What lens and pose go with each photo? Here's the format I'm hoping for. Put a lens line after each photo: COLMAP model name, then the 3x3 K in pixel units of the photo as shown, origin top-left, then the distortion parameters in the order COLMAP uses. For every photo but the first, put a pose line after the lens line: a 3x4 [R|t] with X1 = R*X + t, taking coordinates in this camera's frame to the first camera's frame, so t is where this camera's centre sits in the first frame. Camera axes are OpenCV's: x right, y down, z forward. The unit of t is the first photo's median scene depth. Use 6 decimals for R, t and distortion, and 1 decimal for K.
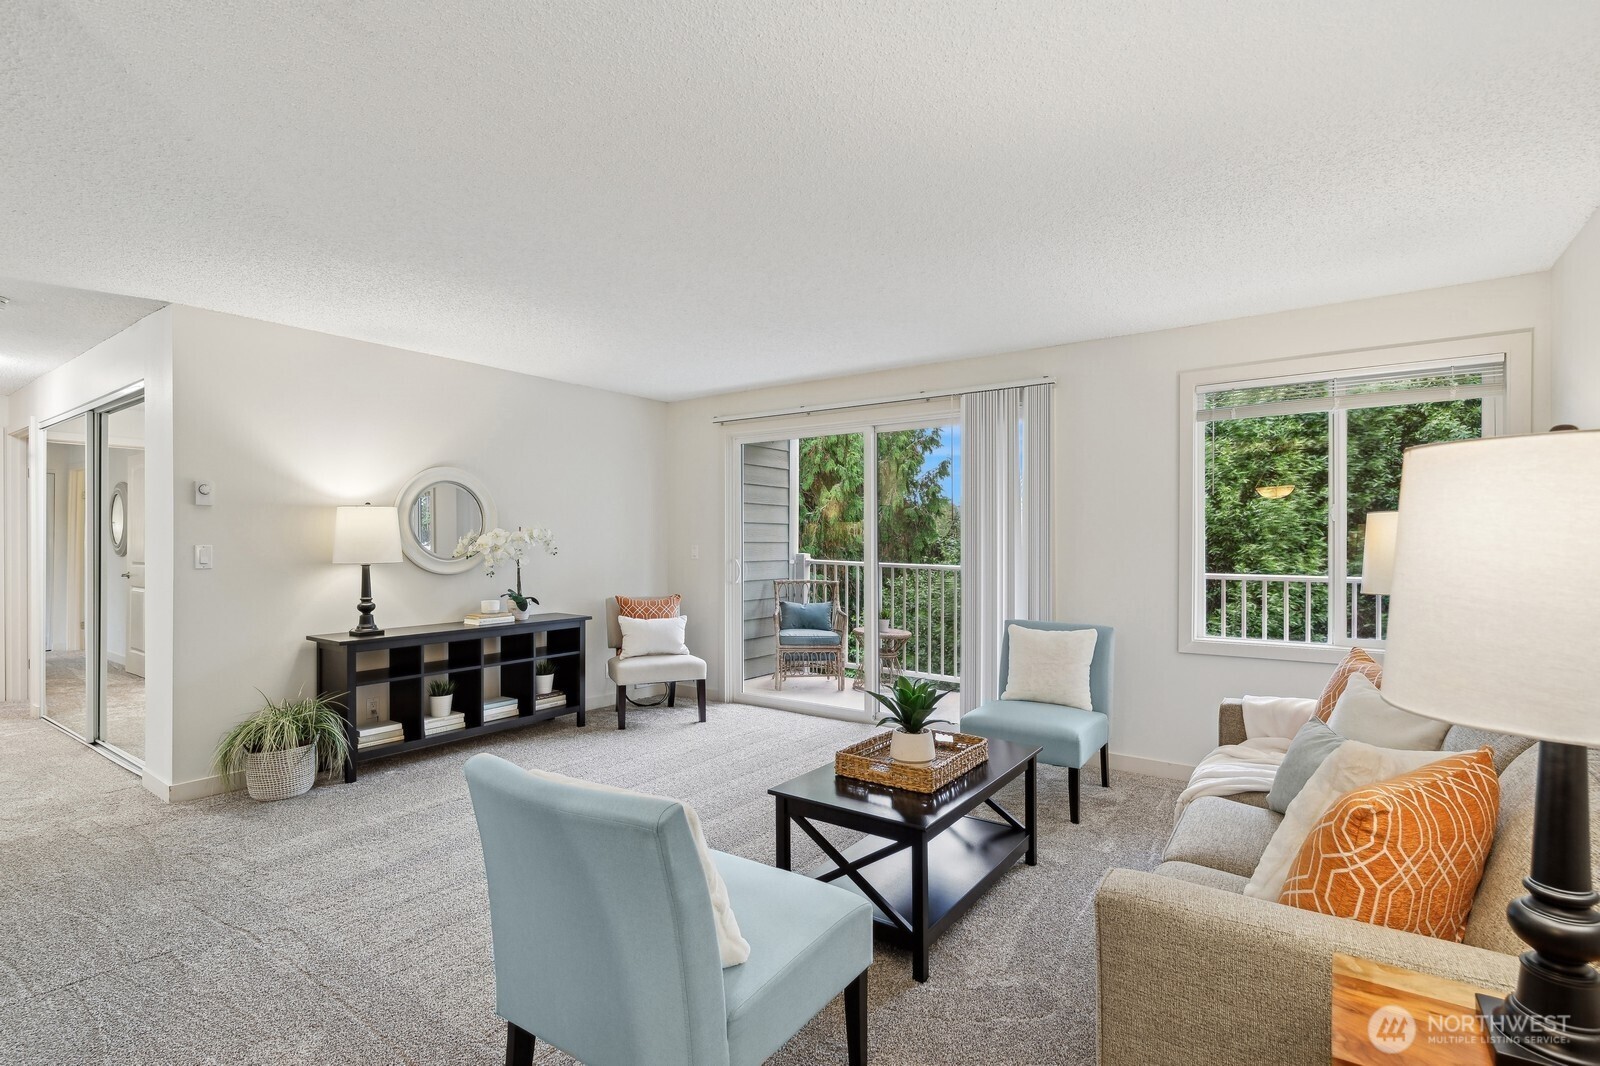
lens RADIAL K [[735.7, 0, 790.9], [0, 735.7, 532.7], [0, 0, 1]] dist [-0.005581, -0.000663]
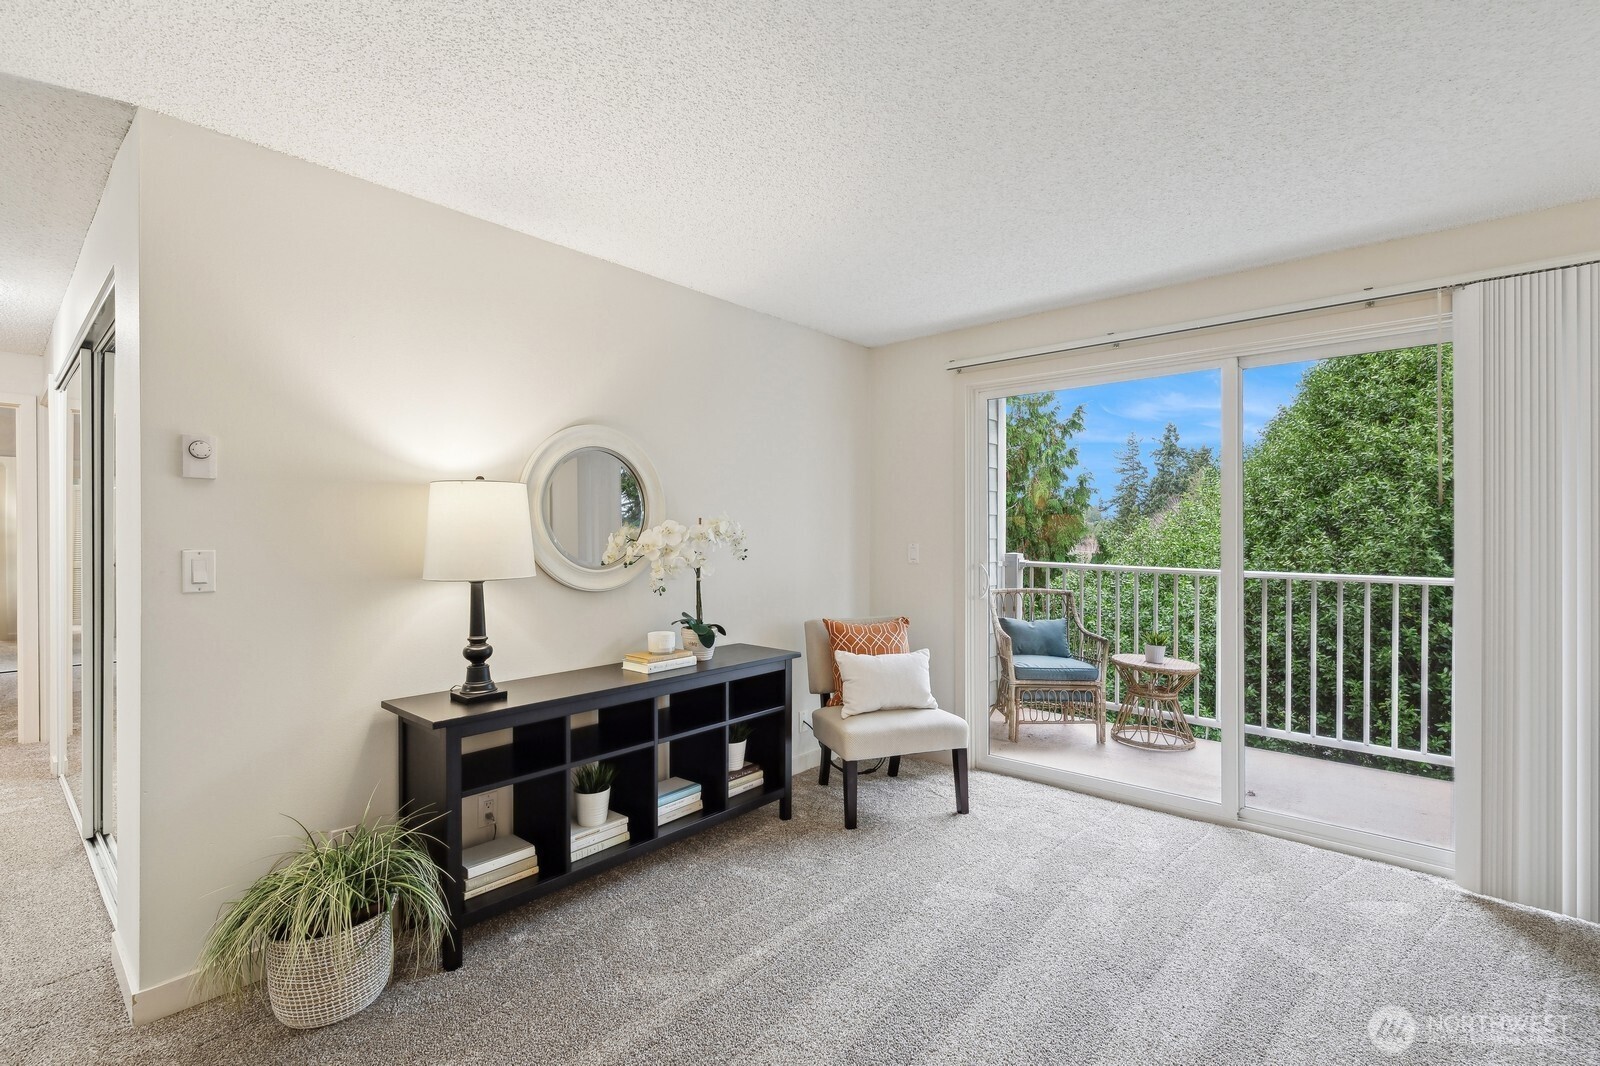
lens RADIAL K [[704.4, 0, 797.3], [0, 704.4, 530.0], [0, 0, 1]] dist [0.000760, -0.000683]
pose [[0.995946, -0.003798, -0.089877, -0.241496], [0.004013, 0.999989, 0.002216, 0.002024], [0.089868, -0.002568, 0.995950, 0.408681]]
